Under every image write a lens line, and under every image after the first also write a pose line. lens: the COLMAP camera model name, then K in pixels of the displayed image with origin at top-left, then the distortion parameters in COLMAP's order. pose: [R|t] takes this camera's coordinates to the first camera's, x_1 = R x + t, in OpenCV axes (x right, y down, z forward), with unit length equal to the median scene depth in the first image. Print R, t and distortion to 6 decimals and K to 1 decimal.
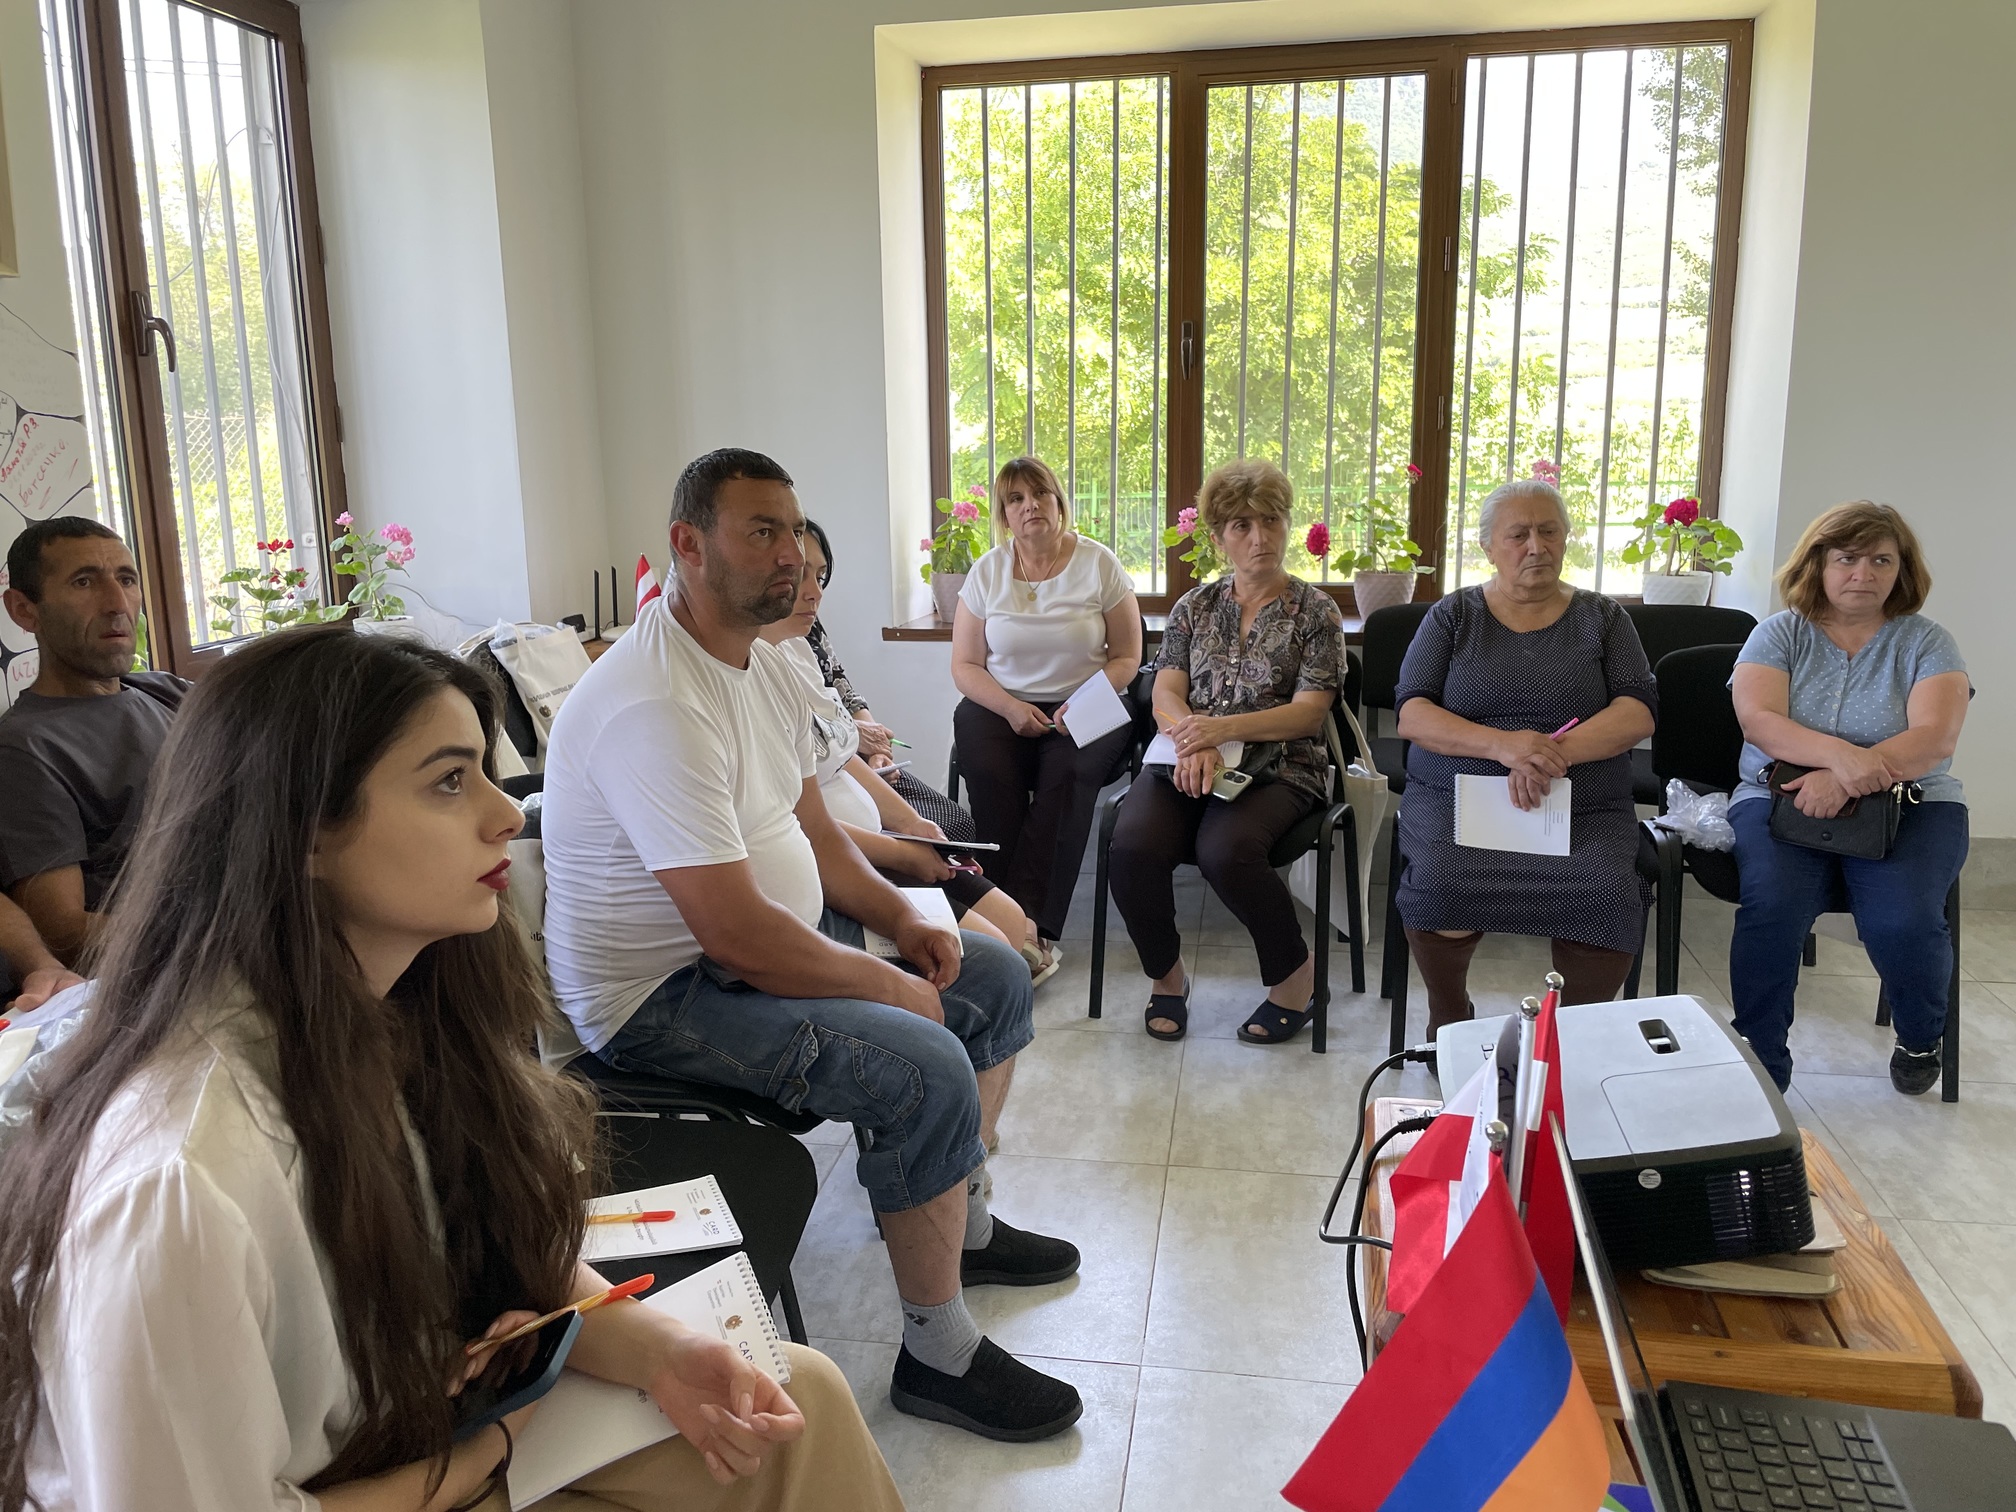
lens RADIAL K [[1525.3, 0, 994.7], [0, 1525.3, 719.4], [0, 0, 1]] dist [0.085194, -0.114737]
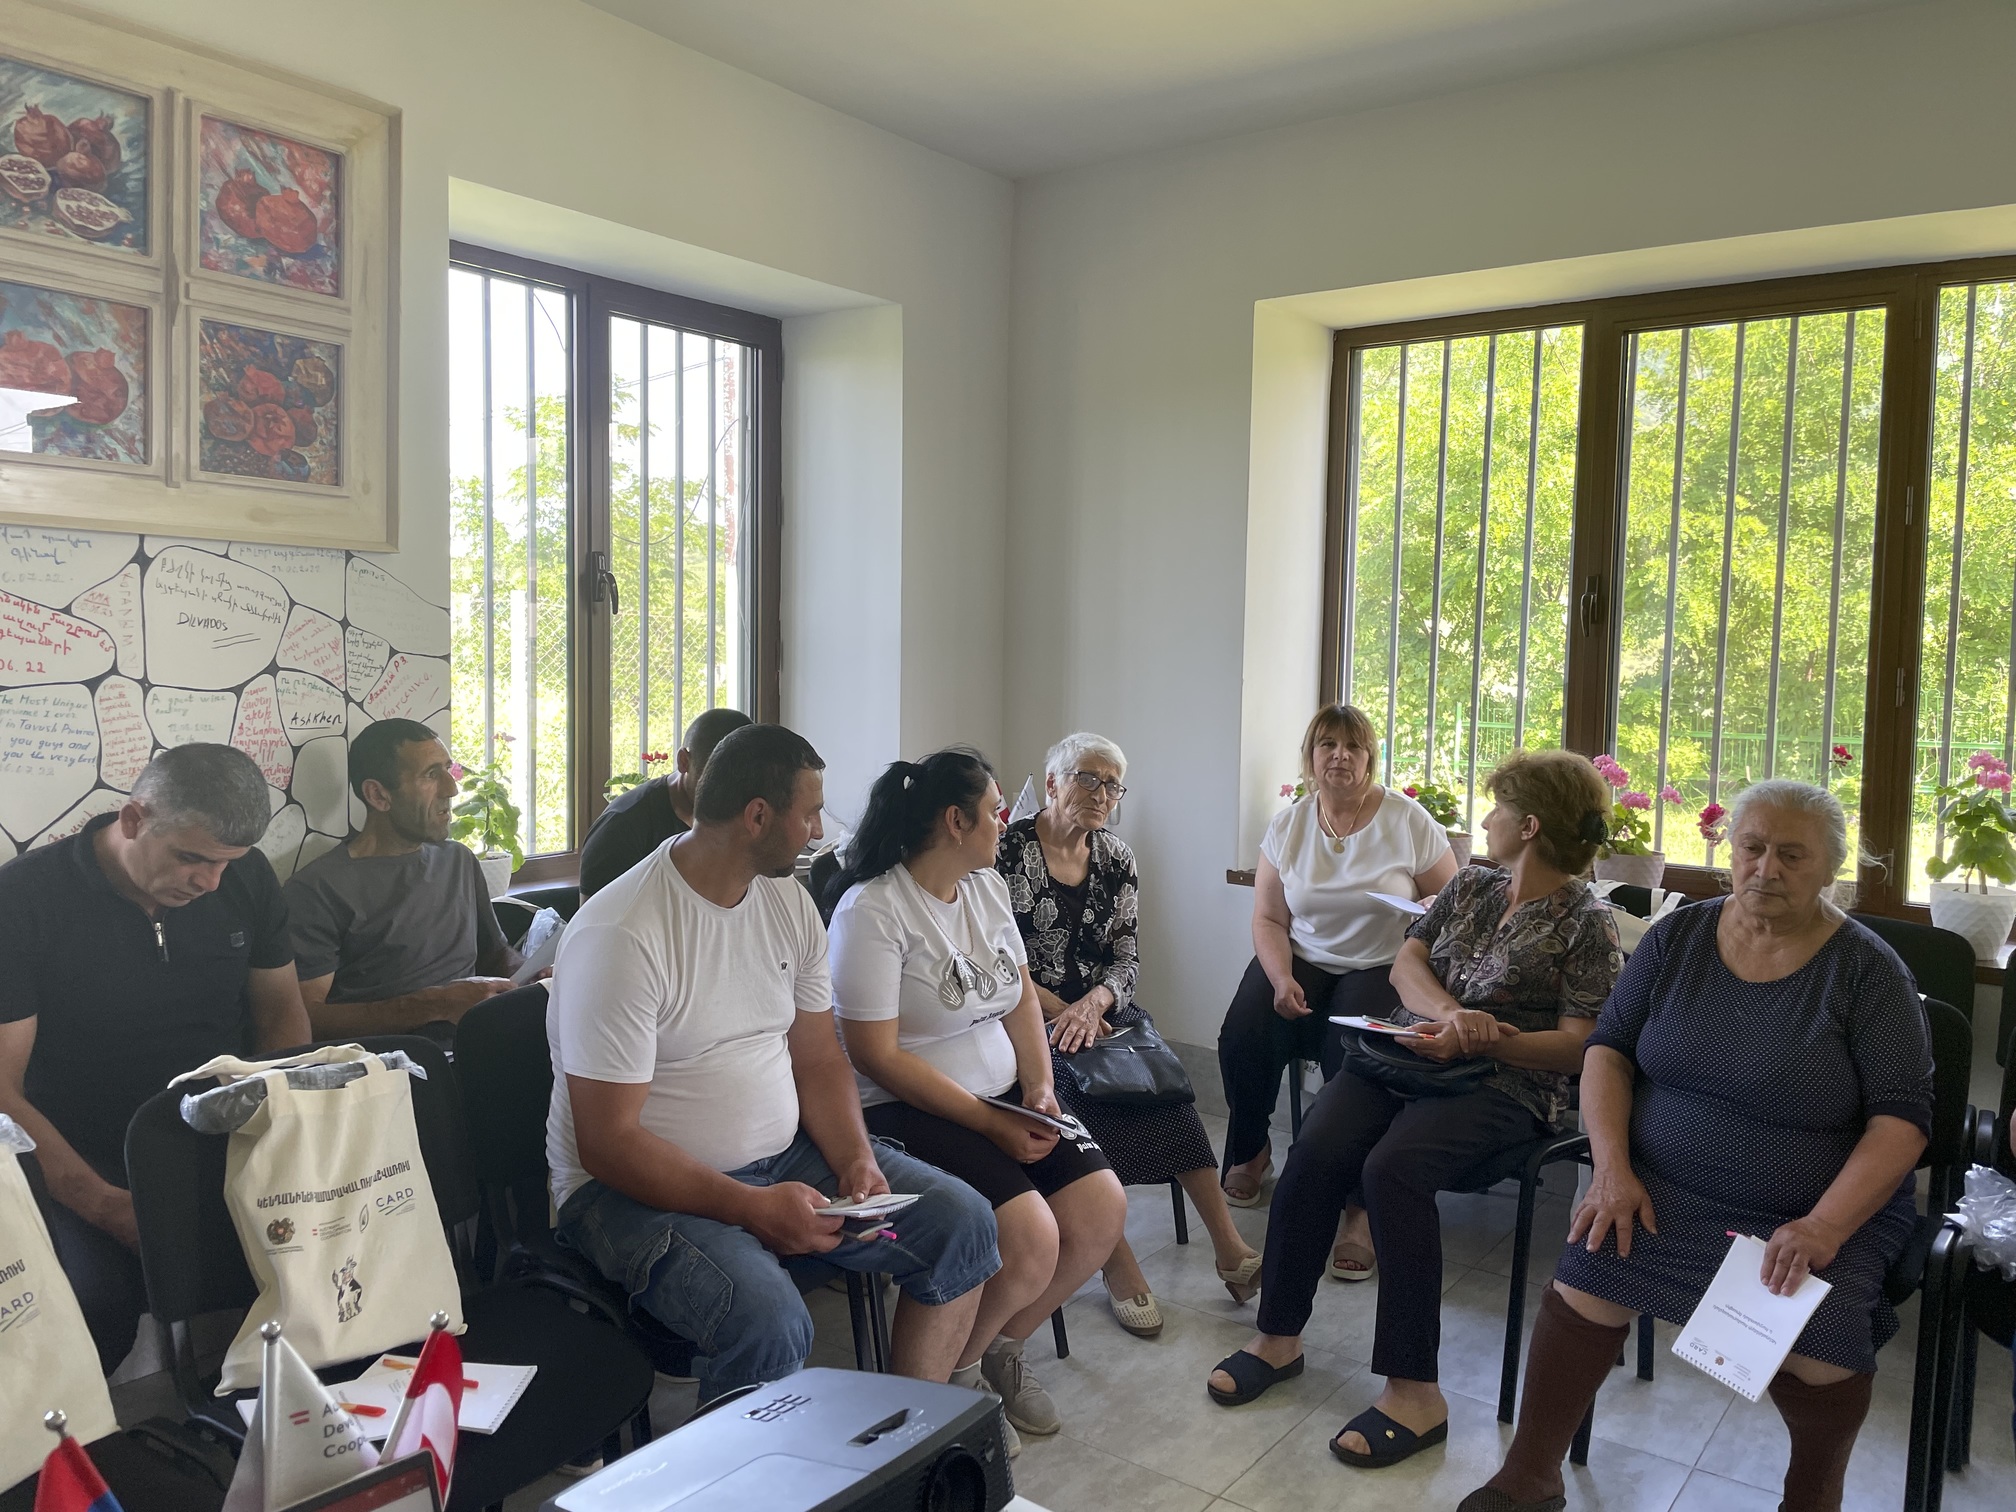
lens RADIAL K [[1525.3, 0, 989.2], [0, 1525.3, 729.0], [0, 0, 1]] dist [0.085194, -0.114737]
pose [[0.891344, 0.060277, -0.449302, 0.299003], [-0.117525, 0.987960, -0.100610, -0.042782], [0.437828, 0.142482, 0.887697, 0.042140]]
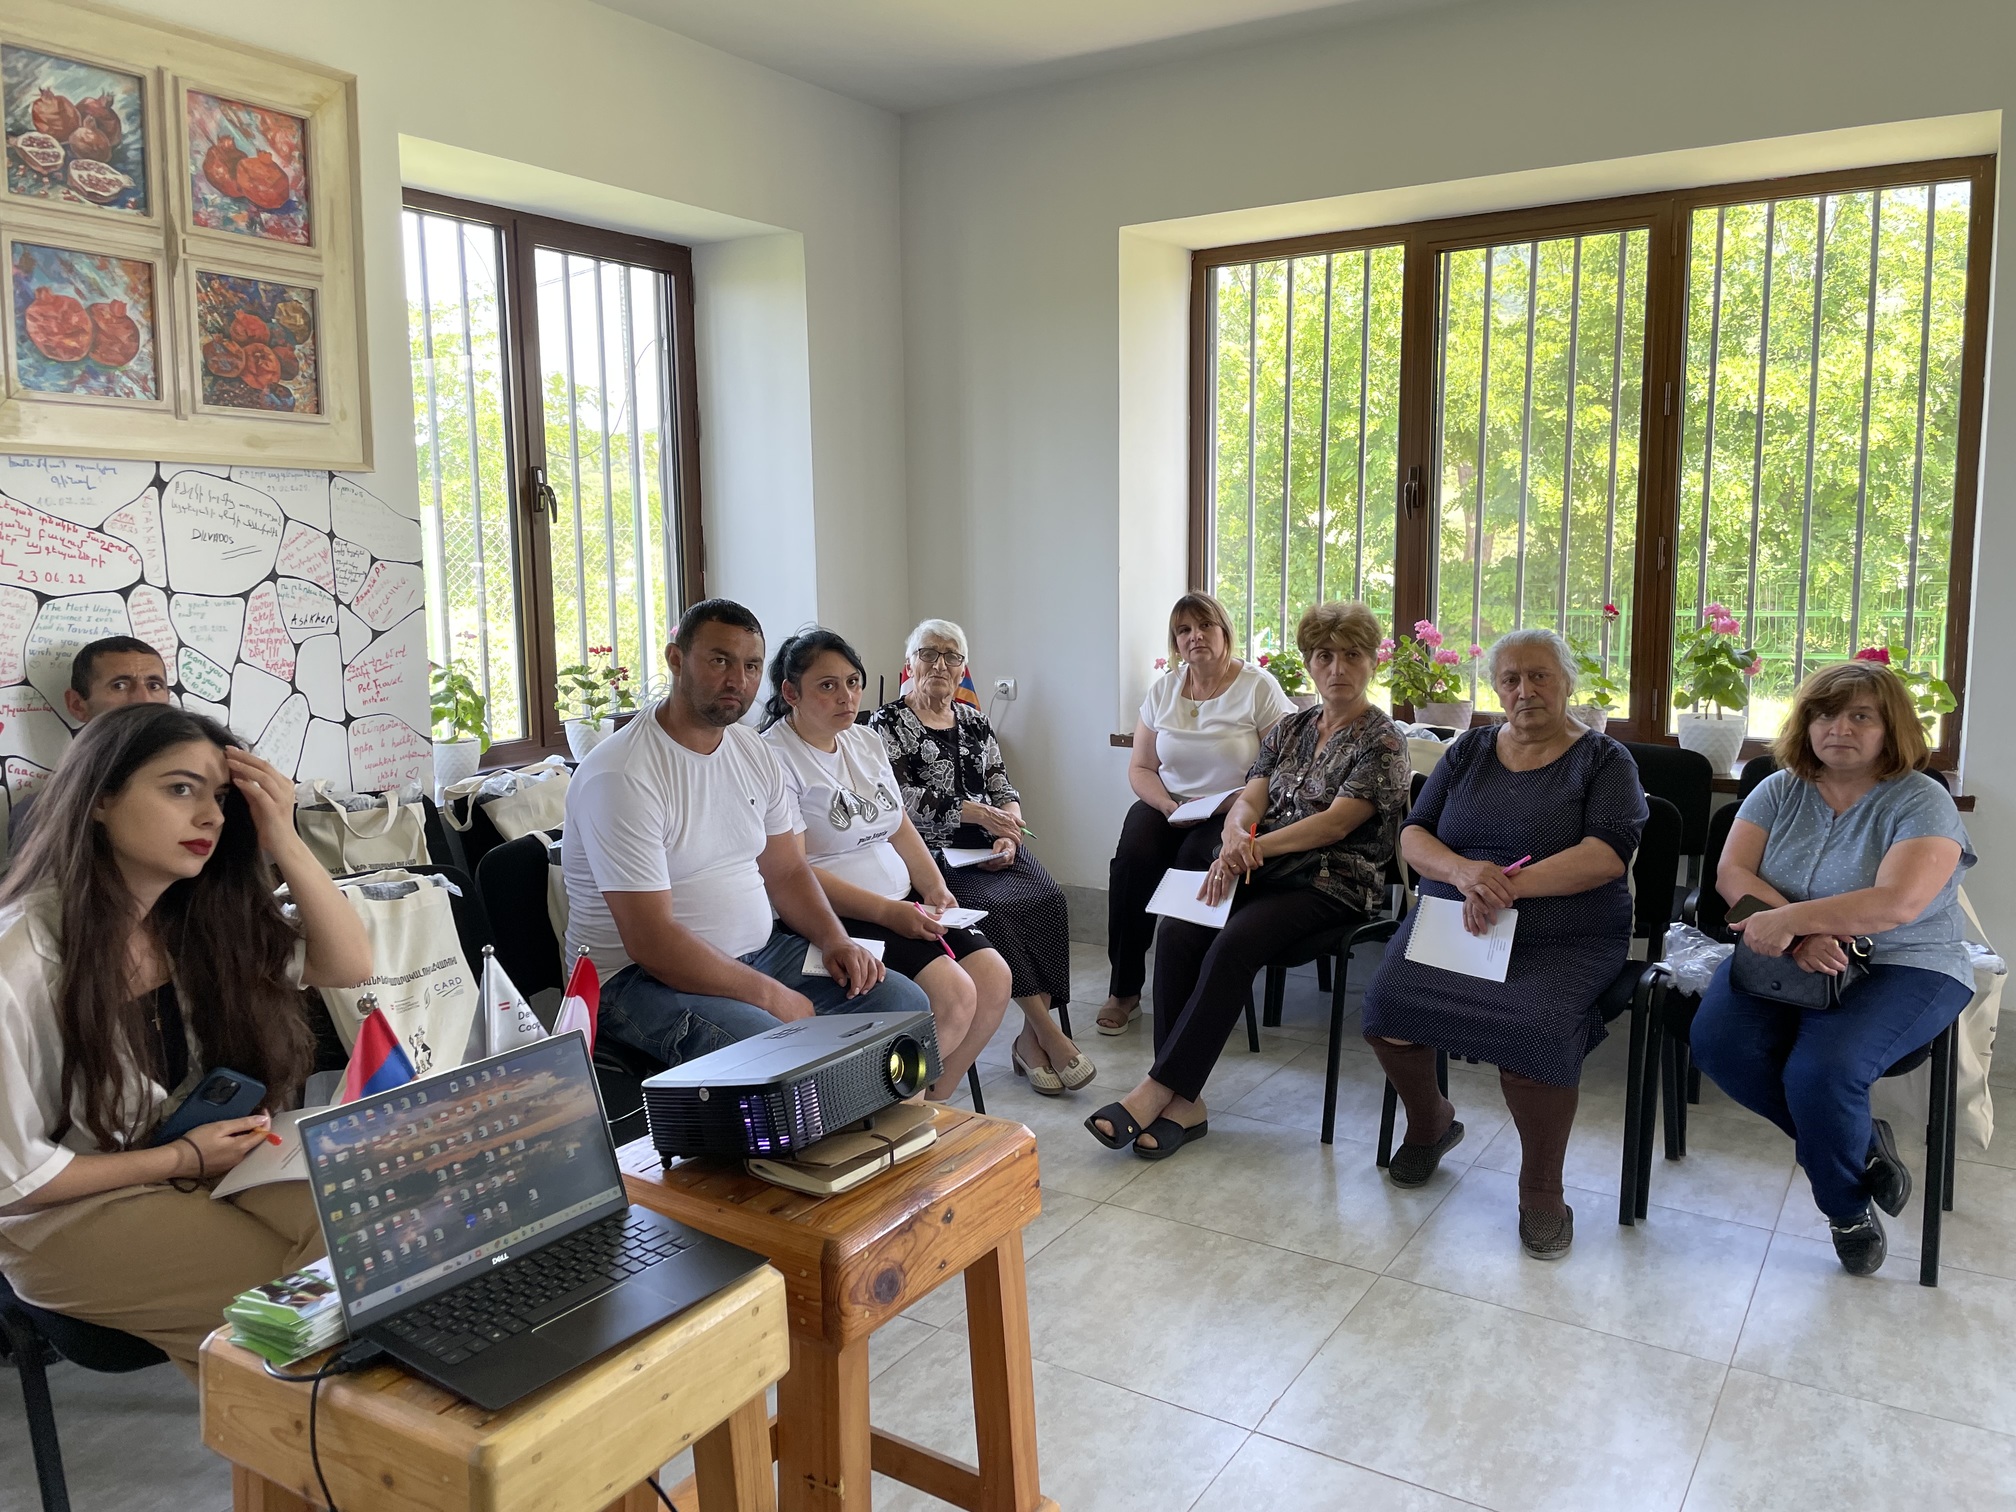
lens RADIAL K [[1525.3, 0, 1005.8], [0, 1525.3, 723.7], [0, 0, 1]] dist [0.085194, -0.114737]
pose [[0.924138, 0.052202, -0.378476, 0.369600], [-0.076562, 0.995831, -0.049592, -0.007776], [0.374310, 0.074806, 0.924281, -0.108794]]
